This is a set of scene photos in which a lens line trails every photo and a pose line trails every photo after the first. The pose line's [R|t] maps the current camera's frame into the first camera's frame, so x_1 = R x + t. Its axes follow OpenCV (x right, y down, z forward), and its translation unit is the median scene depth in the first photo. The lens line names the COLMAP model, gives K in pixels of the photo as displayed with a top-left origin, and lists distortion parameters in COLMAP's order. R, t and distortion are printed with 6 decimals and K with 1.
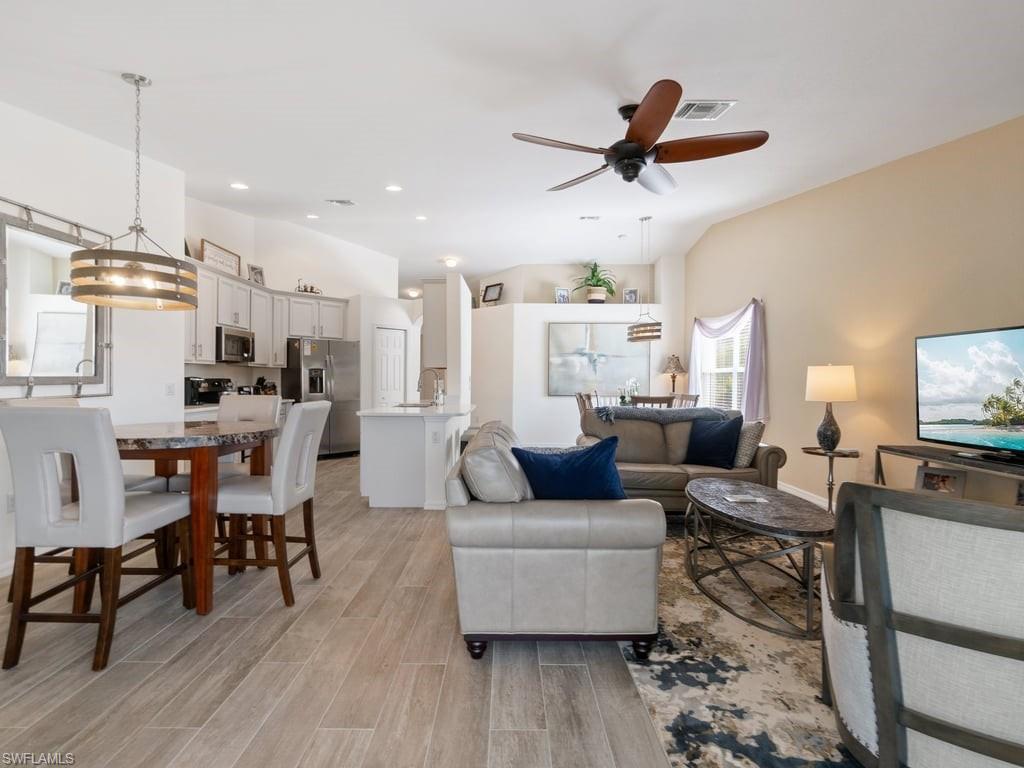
lens RADIAL K [[495.2, 0, 512.0], [0, 495.2, 384.0], [0, 0, 1]] dist [0.001119, 0.000564]
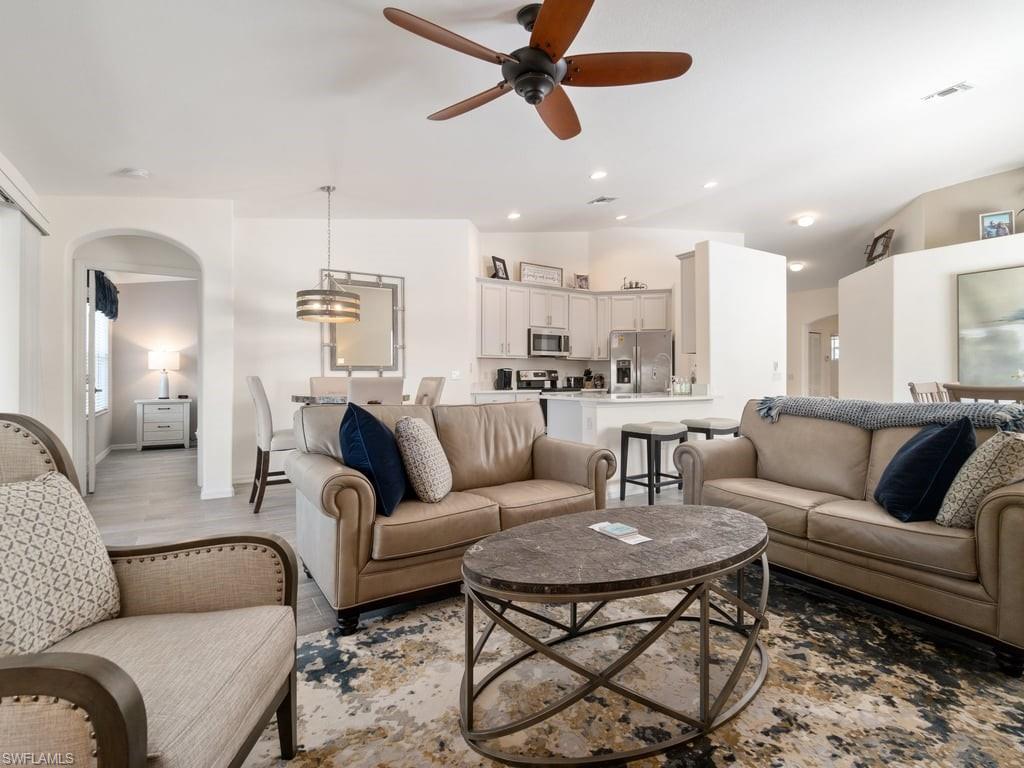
lens RADIAL K [[498.2, 0, 507.7], [0, 498.2, 381.5], [0, 0, 1]] dist [-0.003866, 0.001026]
pose [[0.529152, -0.001181, -0.848526, 0.407679], [-0.003717, 0.999986, -0.003710, 0.021491], [0.848519, 0.005117, 0.529140, 0.247128]]
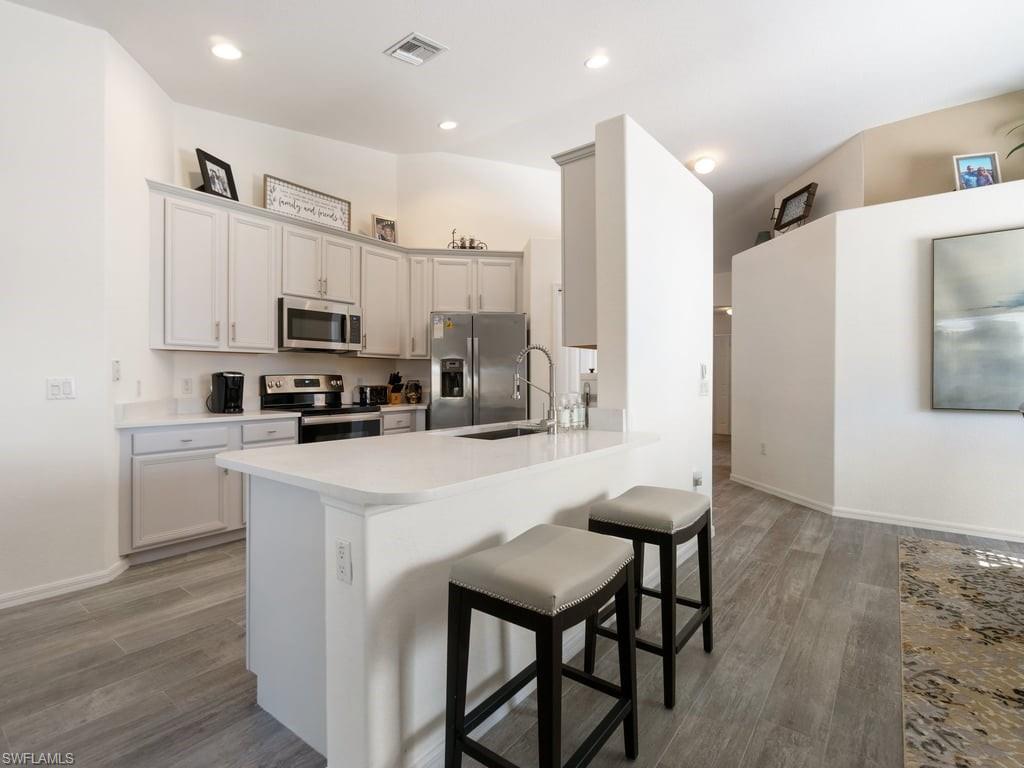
lens RADIAL K [[498.2, 0, 507.7], [0, 498.2, 381.5], [0, 0, 1]] dist [-0.003866, 0.001026]
pose [[0.784796, -0.002590, -0.619749, 0.069568], [0.000466, 0.999993, -0.003589, 0.001354], [0.619754, 0.002528, 0.784792, 0.580025]]
